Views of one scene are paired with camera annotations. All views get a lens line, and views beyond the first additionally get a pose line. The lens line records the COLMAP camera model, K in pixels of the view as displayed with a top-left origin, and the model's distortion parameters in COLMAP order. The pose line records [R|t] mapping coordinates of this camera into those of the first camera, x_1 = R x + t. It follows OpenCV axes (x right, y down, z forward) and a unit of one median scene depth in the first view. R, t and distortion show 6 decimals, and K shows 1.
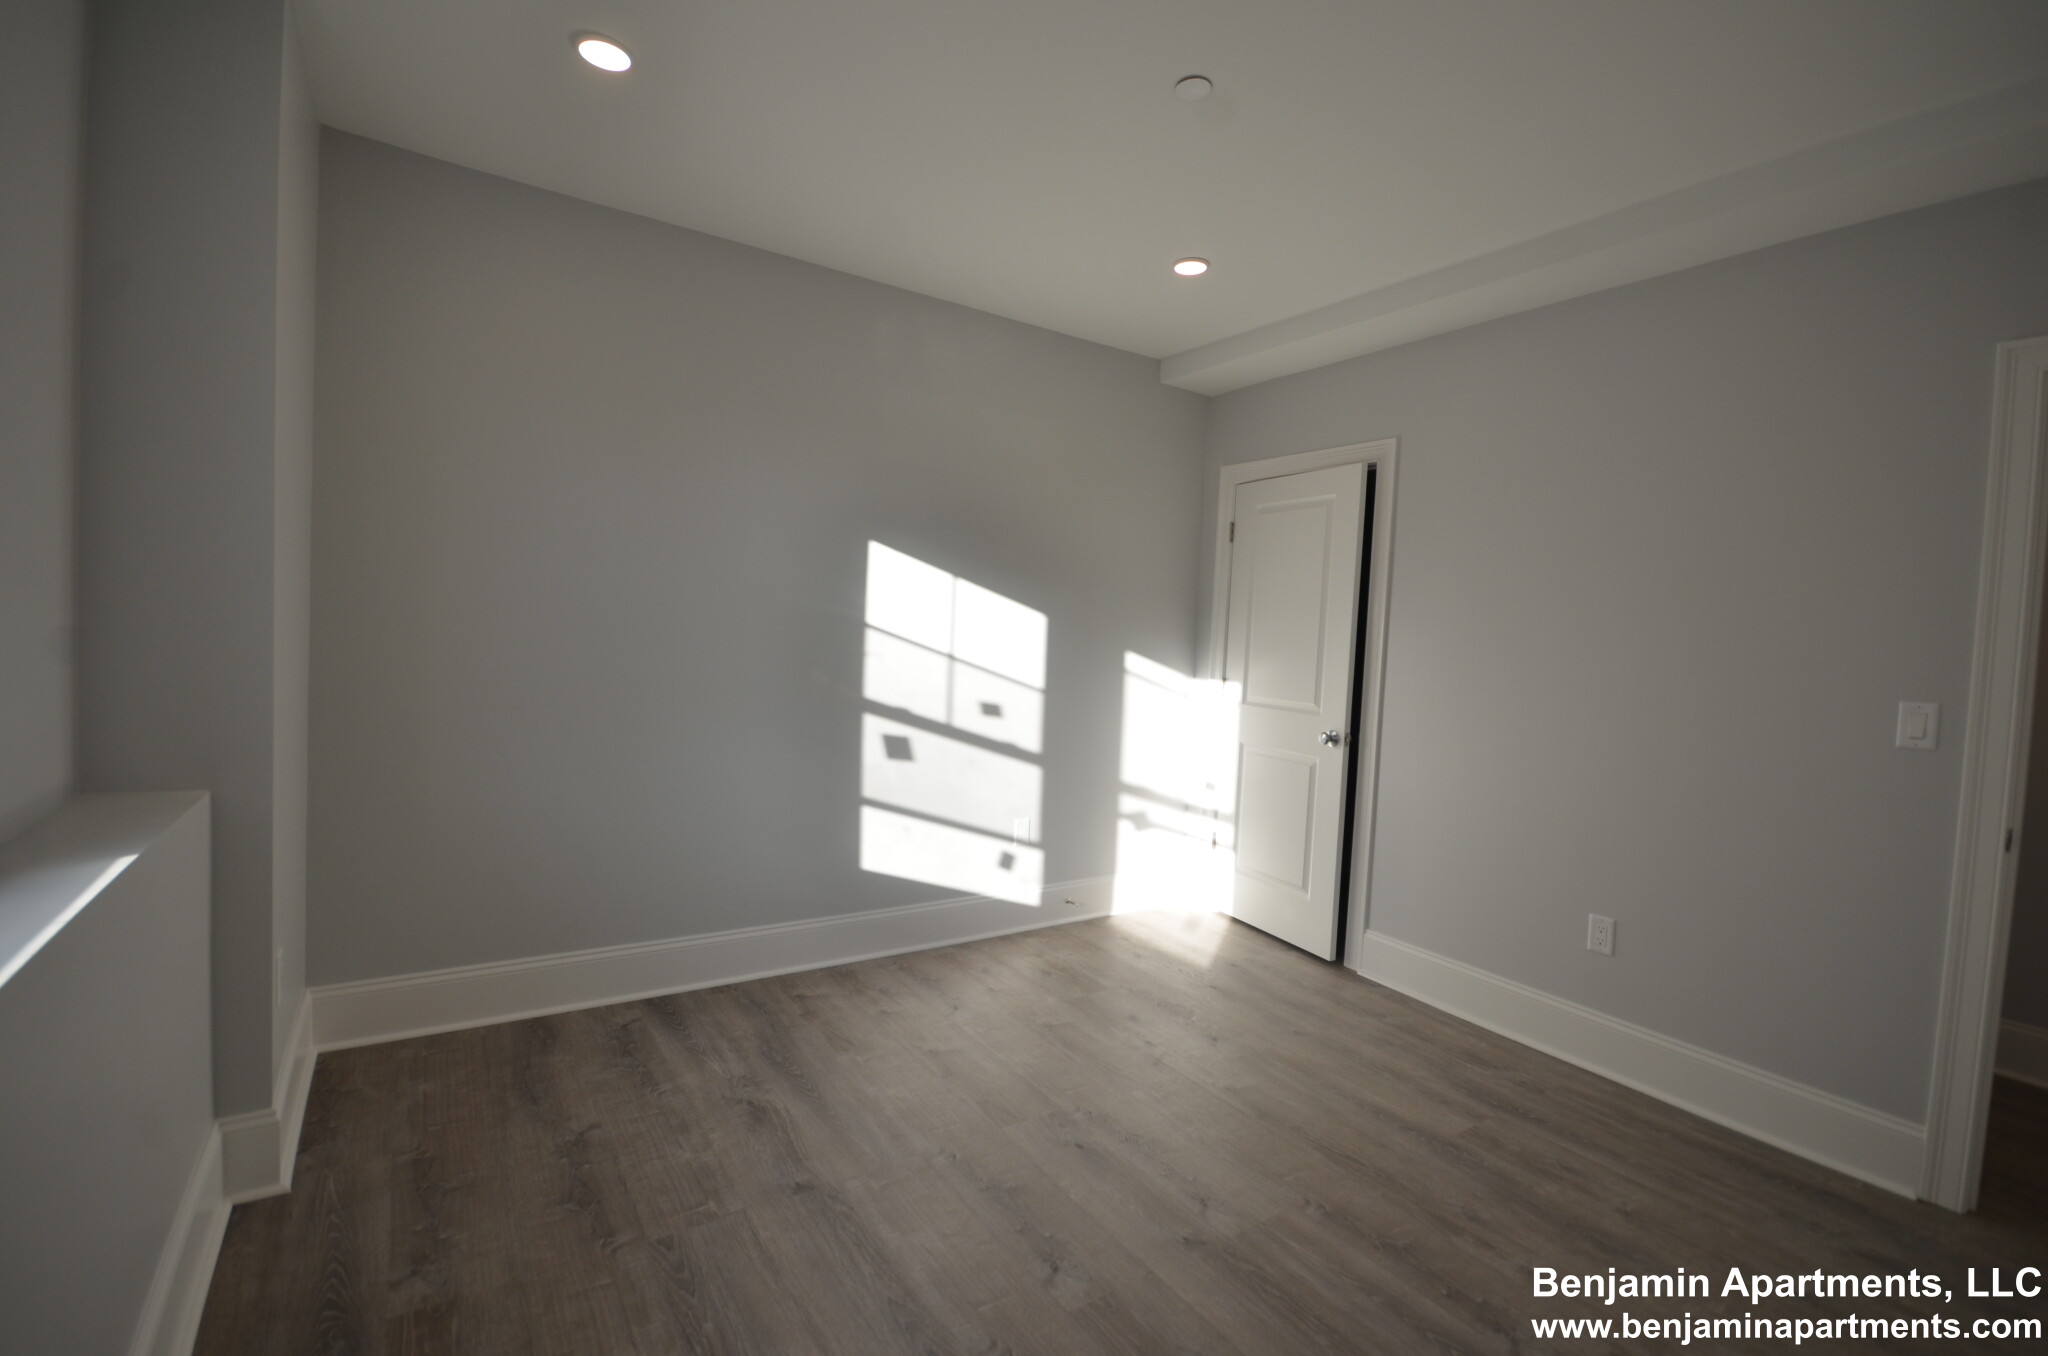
lens RADIAL K [[898.6, 0, 1025.8], [0, 898.6, 672.1], [0, 0, 1]] dist [0.003820, -0.006494]
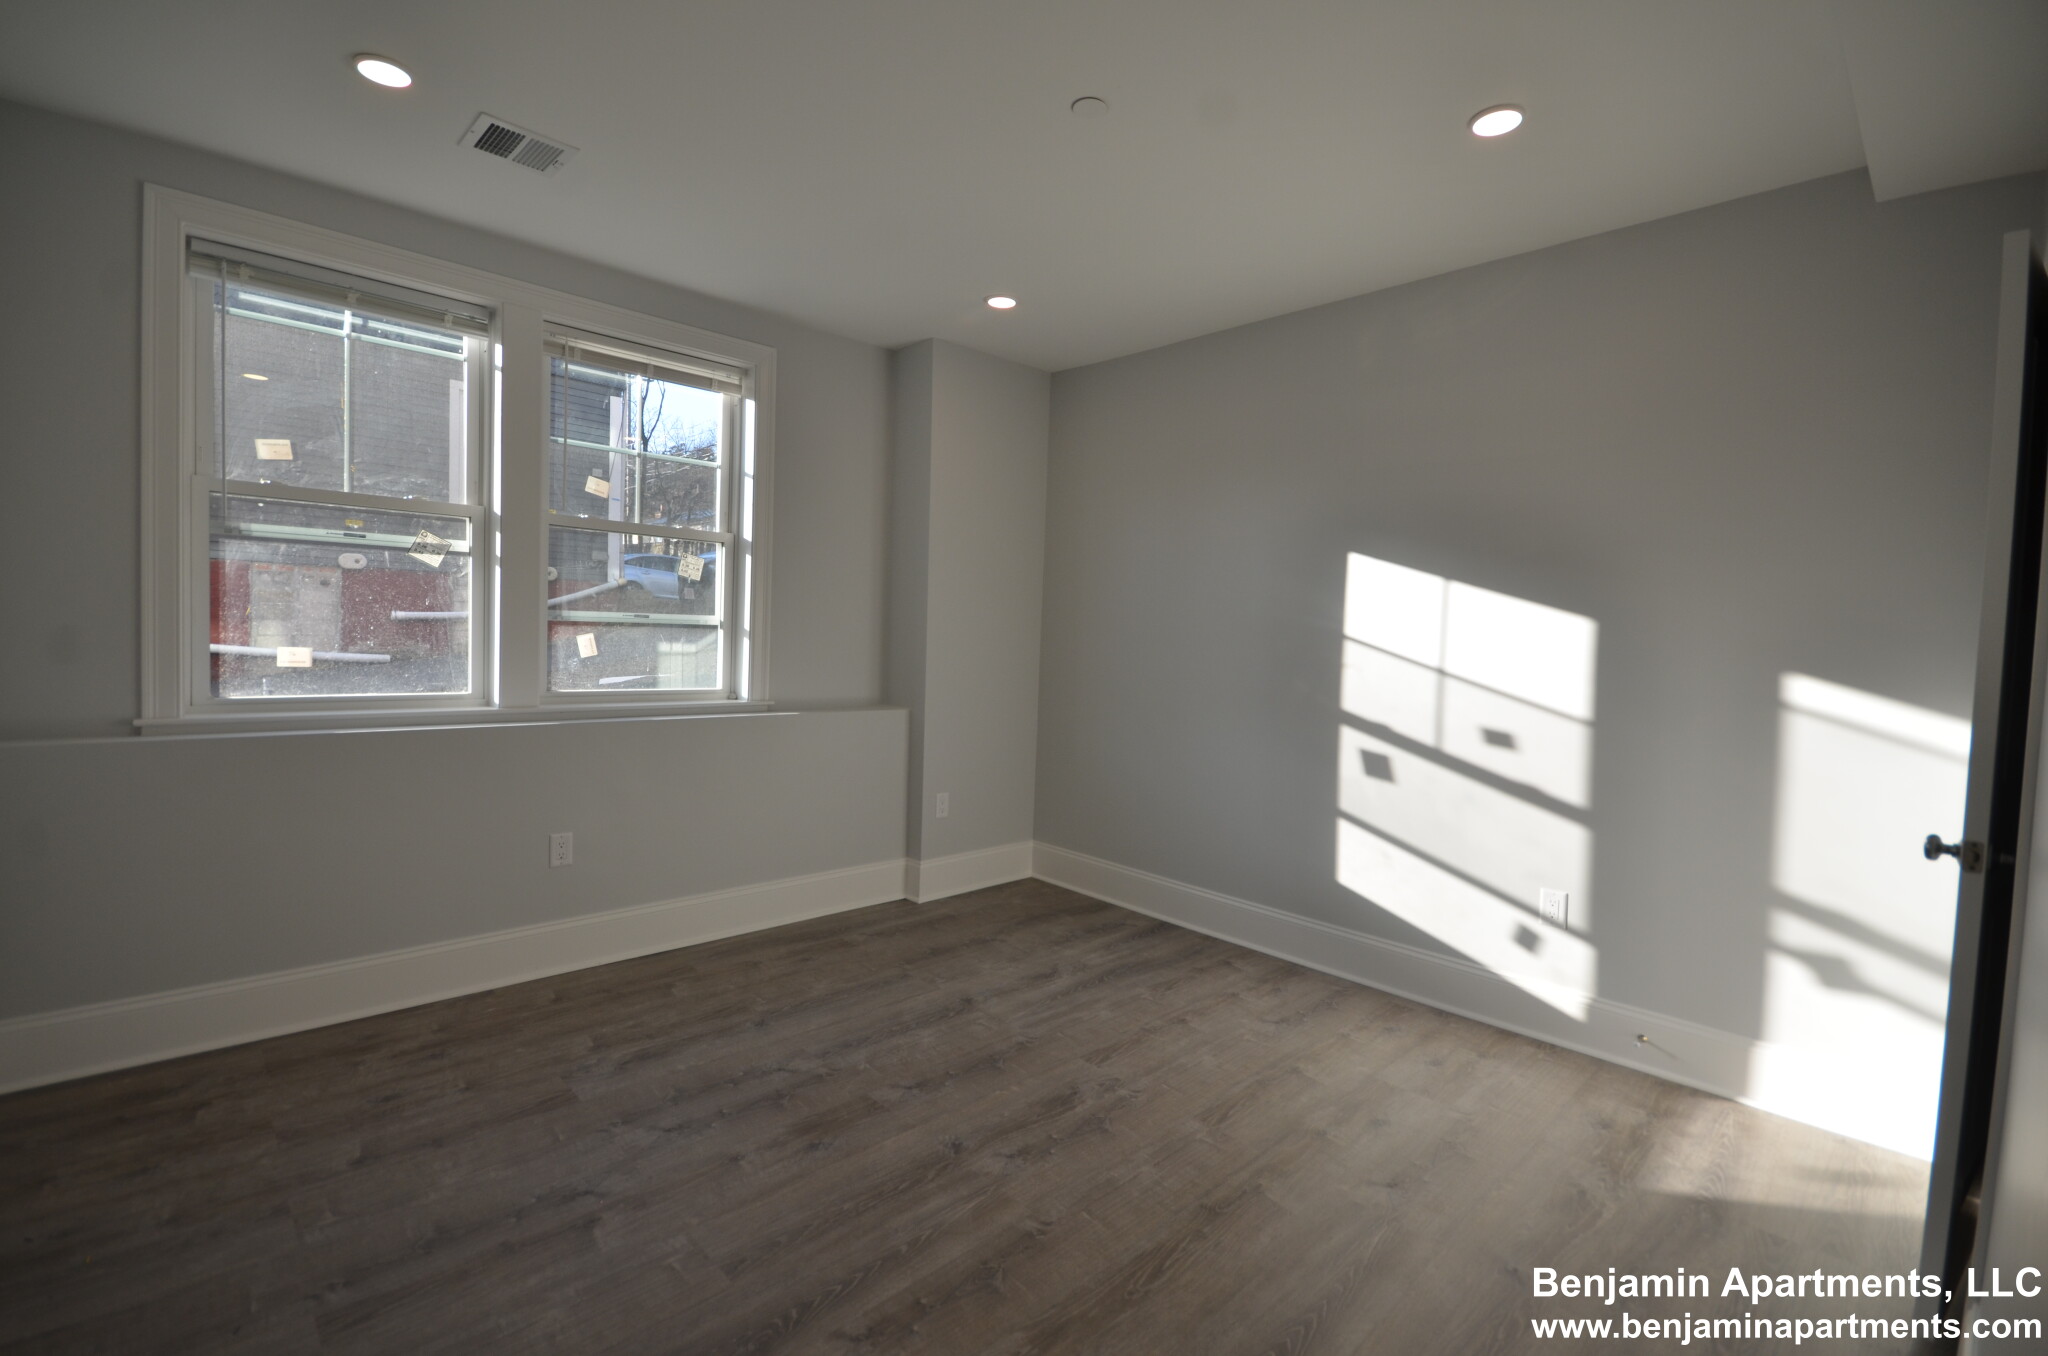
lens RADIAL K [[898.6, 0, 1025.8], [0, 898.6, 672.1], [0, 0, 1]] dist [0.003820, -0.006494]
pose [[0.172213, 0.000852, -0.985059, 0.740068], [-0.070628, 0.997437, -0.011485, 0.023184], [0.982524, 0.071551, 0.171832, 0.475164]]
